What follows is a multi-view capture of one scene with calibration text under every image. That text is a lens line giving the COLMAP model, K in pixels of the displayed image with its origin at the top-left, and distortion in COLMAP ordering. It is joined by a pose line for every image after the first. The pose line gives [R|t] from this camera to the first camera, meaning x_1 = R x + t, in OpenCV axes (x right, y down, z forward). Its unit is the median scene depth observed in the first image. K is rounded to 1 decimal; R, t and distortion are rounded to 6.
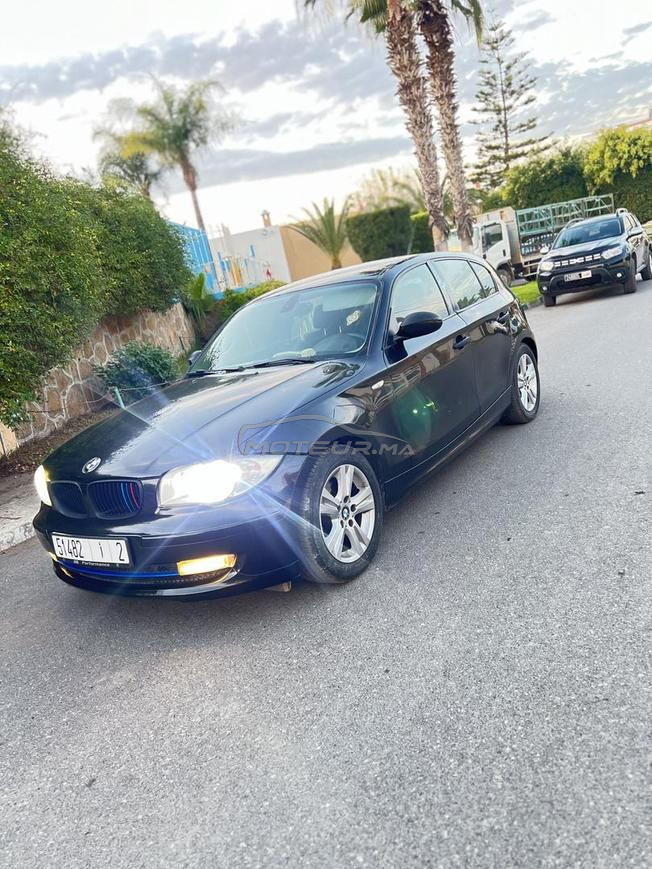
lens RADIAL K [[641.8, 0, 332.0], [0, 641.8, 434.3], [0, 0, 1]] dist [0.007641, -0.004711]
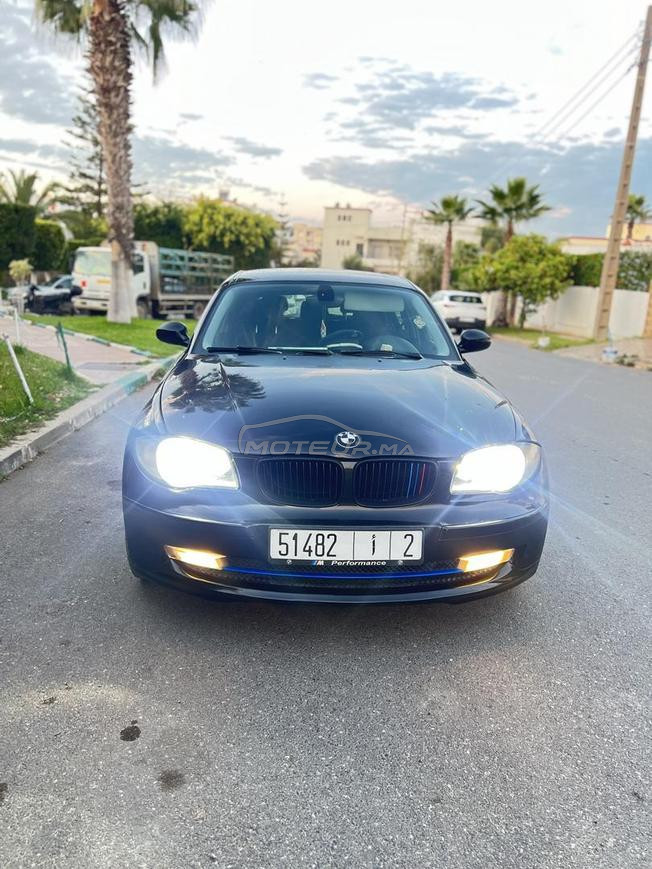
lens RADIAL K [[641.8, 0, 332.0], [0, 641.8, 434.3], [0, 0, 1]] dist [0.007641, -0.004711]
pose [[0.784616, 0.105100, 0.611009, -0.075659], [-0.068115, 0.994174, -0.083540, 0.009506], [-0.616229, 0.023928, 0.787204, 0.033514]]
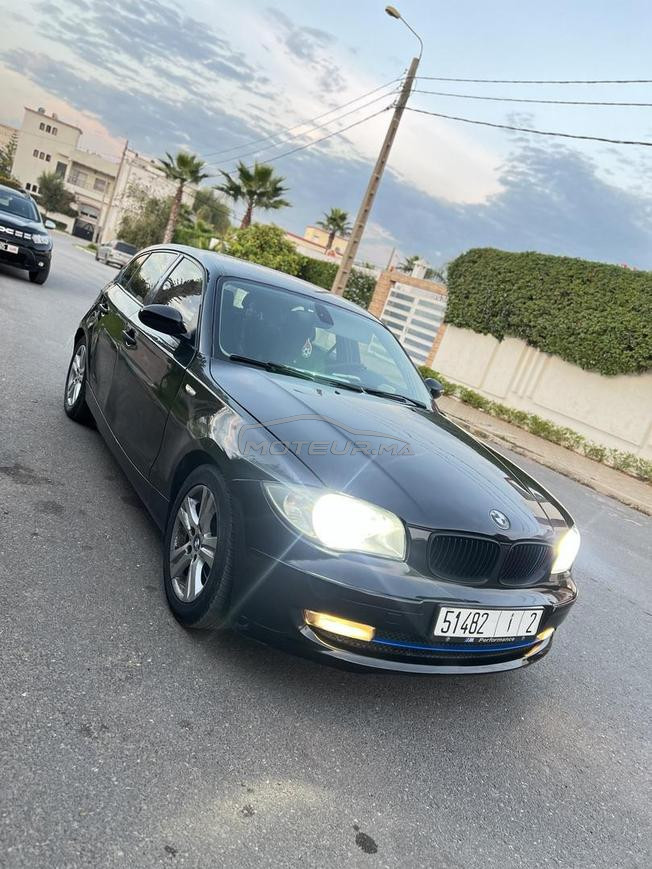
lens RADIAL K [[633.0, 0, 323.5], [0, 633.0, 451.6], [0, 0, 1]] dist [-0.004707, -0.005941]
pose [[0.386049, 0.141923, 0.911496, -0.104324], [-0.200937, 0.977306, -0.067066, 0.005437], [-0.900328, -0.157262, 0.405805, 0.077019]]
